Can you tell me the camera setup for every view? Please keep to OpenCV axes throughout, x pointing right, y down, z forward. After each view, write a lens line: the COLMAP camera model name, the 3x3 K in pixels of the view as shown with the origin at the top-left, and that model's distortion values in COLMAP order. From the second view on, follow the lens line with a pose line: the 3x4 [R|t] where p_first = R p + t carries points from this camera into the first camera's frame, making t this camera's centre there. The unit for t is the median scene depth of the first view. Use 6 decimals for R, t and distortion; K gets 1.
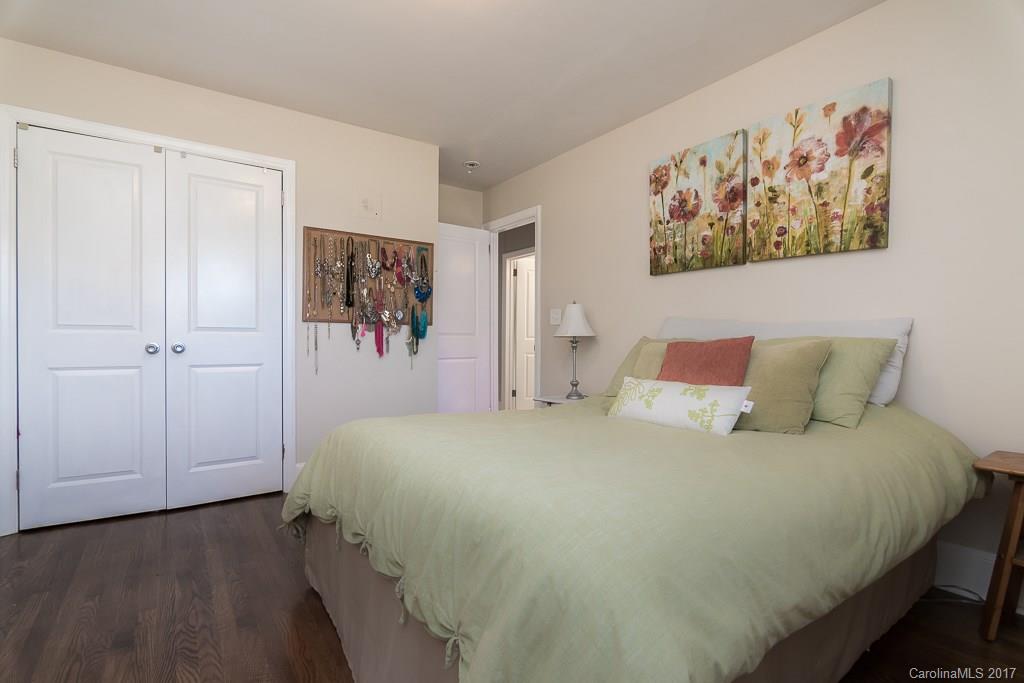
lens RADIAL K [[491.1, 0, 510.7], [0, 491.1, 343.6], [0, 0, 1]] dist [-0.010737, -0.003450]
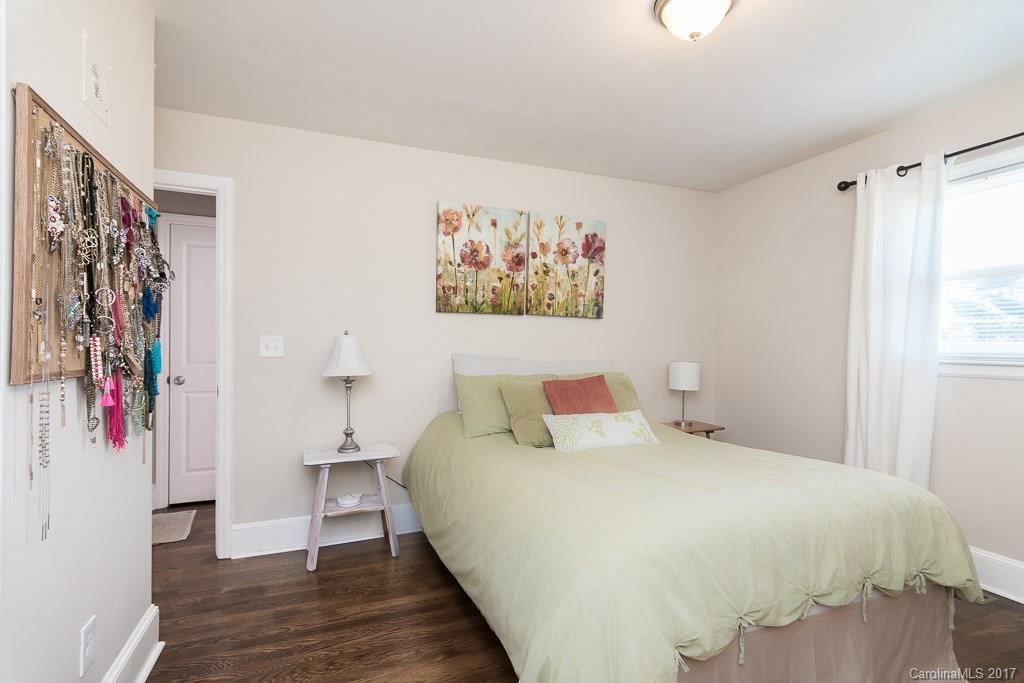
lens RADIAL K [[491.1, 0, 509.7], [0, 491.1, 343.3], [0, 0, 1]] dist [-0.010737, -0.003450]
pose [[0.211551, -0.000972, 0.977367, -0.787016], [0.000221, 1.000000, 0.000947, -0.086869], [-0.977367, 0.000016, 0.211551, 0.741216]]
